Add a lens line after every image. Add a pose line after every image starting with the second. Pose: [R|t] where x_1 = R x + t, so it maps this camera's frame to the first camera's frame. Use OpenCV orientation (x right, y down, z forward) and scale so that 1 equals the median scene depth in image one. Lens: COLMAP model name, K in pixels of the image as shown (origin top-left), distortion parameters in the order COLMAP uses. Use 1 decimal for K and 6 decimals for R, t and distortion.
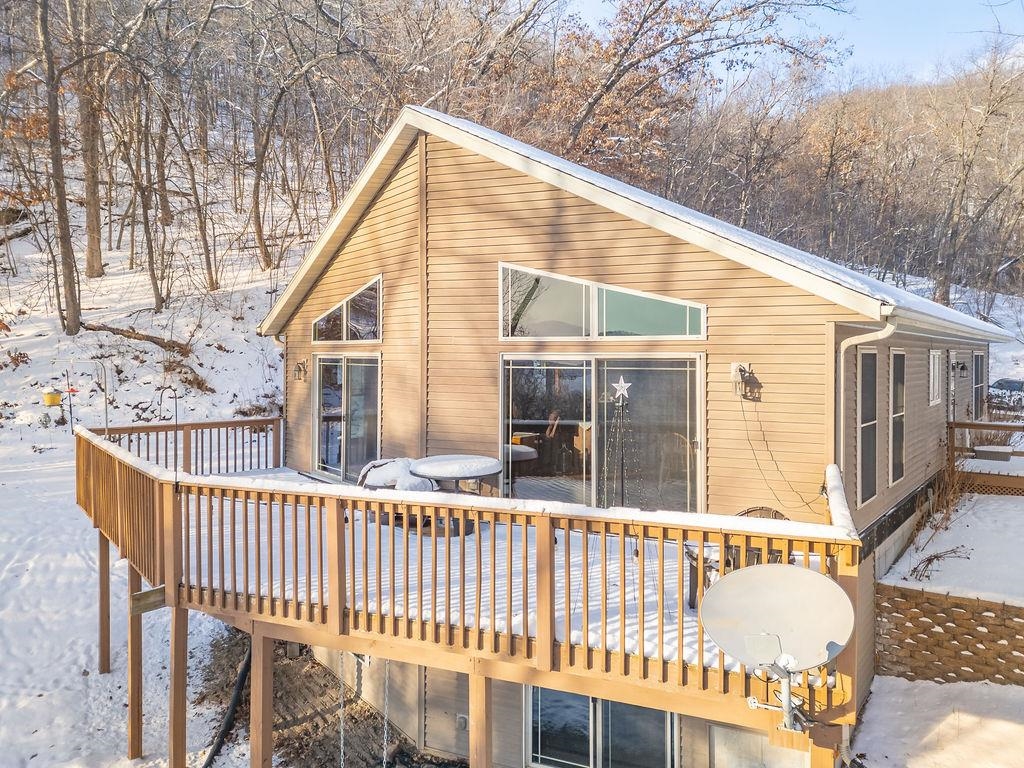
lens RADIAL K [[712.4, 0, 510.4], [0, 712.4, 384.0], [0, 0, 1]] dist [0.031671, -0.001852]
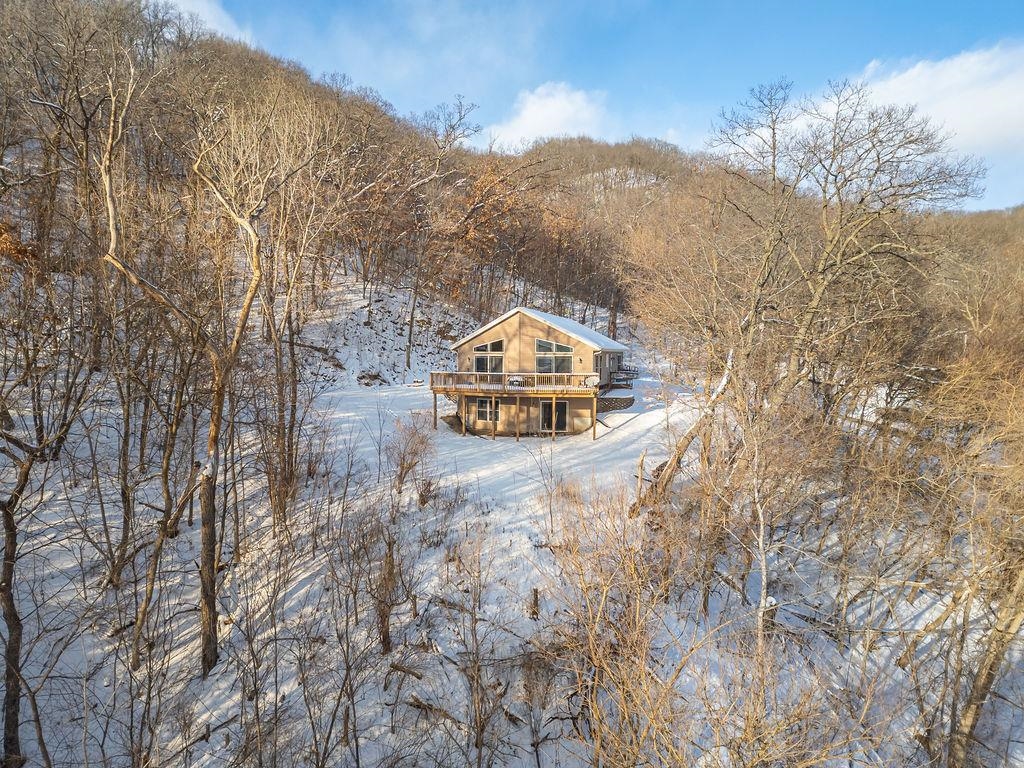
lens RADIAL K [[712.4, 0, 512.5], [0, 712.4, 381.2], [0, 0, 1]] dist [0.031671, -0.001852]
pose [[0.930920, -0.011371, 0.365046, -1.971457], [0.008966, 0.999925, 0.008284, 0.092629], [-0.365113, -0.004438, 0.930952, -3.555317]]
